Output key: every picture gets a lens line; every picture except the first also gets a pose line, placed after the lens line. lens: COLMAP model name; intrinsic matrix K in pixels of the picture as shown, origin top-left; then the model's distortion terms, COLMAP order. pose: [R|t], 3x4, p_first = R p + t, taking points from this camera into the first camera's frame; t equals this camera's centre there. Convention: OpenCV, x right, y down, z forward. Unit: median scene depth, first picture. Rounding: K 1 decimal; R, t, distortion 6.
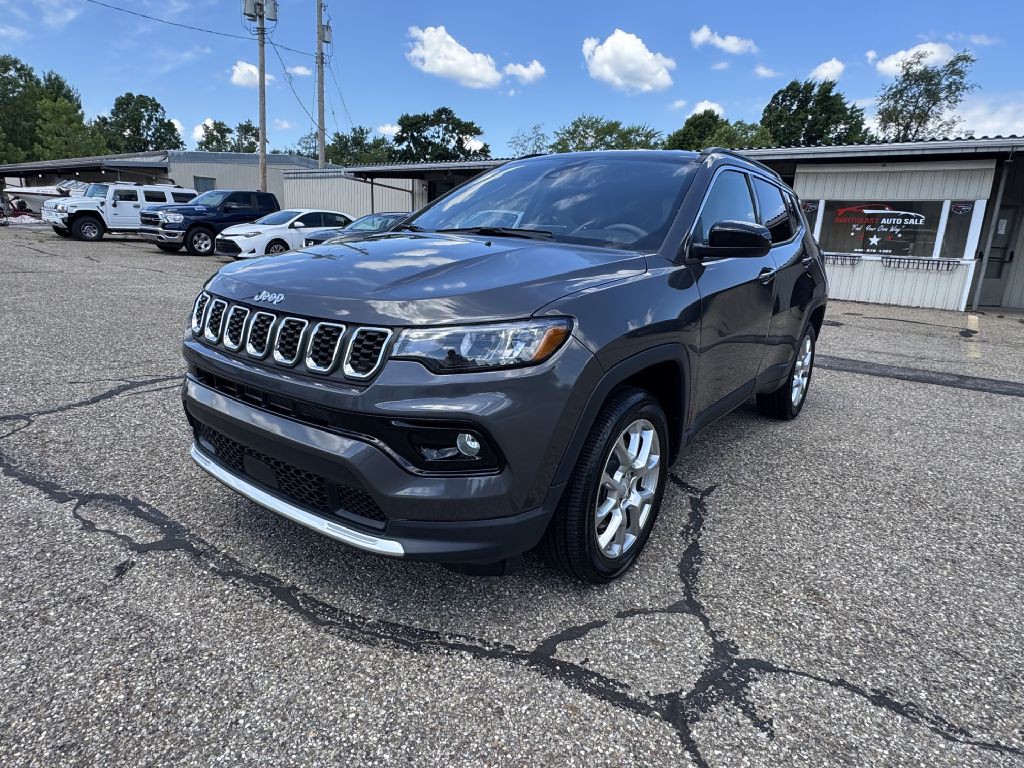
lens RADIAL K [[604.5, 0, 506.3], [0, 604.5, 383.8], [0, 0, 1]] dist [-0.002866, 0.000169]
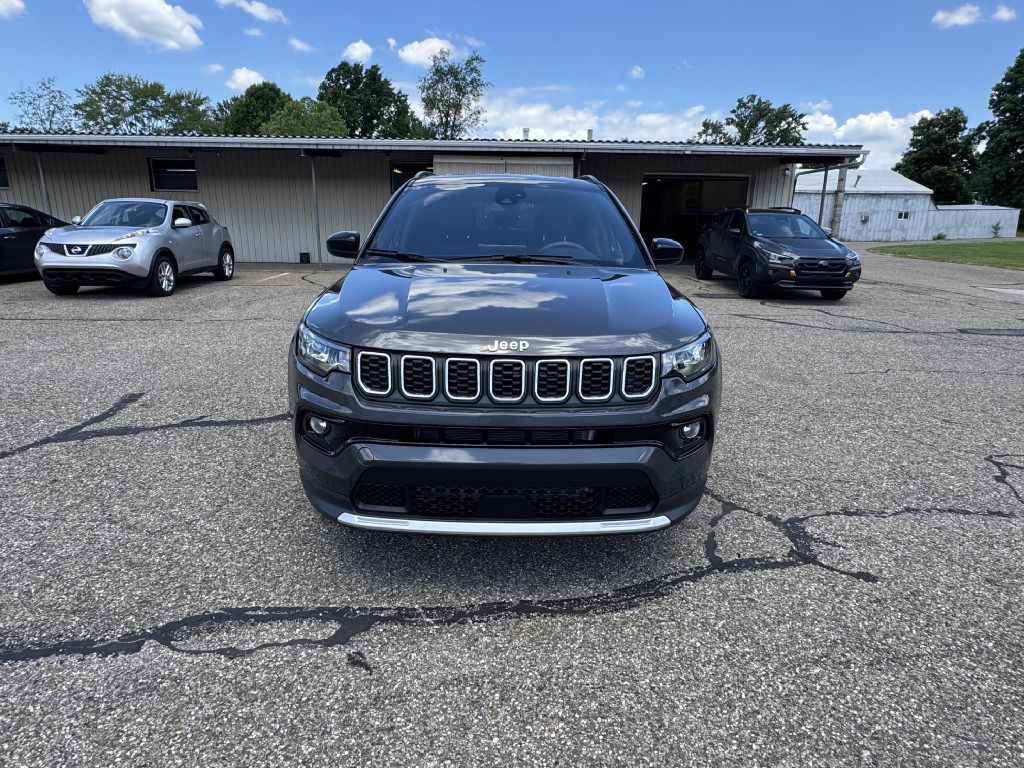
lens RADIAL K [[601.6, 0, 508.0], [0, 601.6, 392.1], [0, 0, 1]] dist [-0.001707, -0.000709]
pose [[0.784852, -0.201107, 0.586143, -0.743205], [0.170144, 0.979458, 0.108230, -0.127392], [-0.595868, 0.014785, 0.802946, 0.101398]]
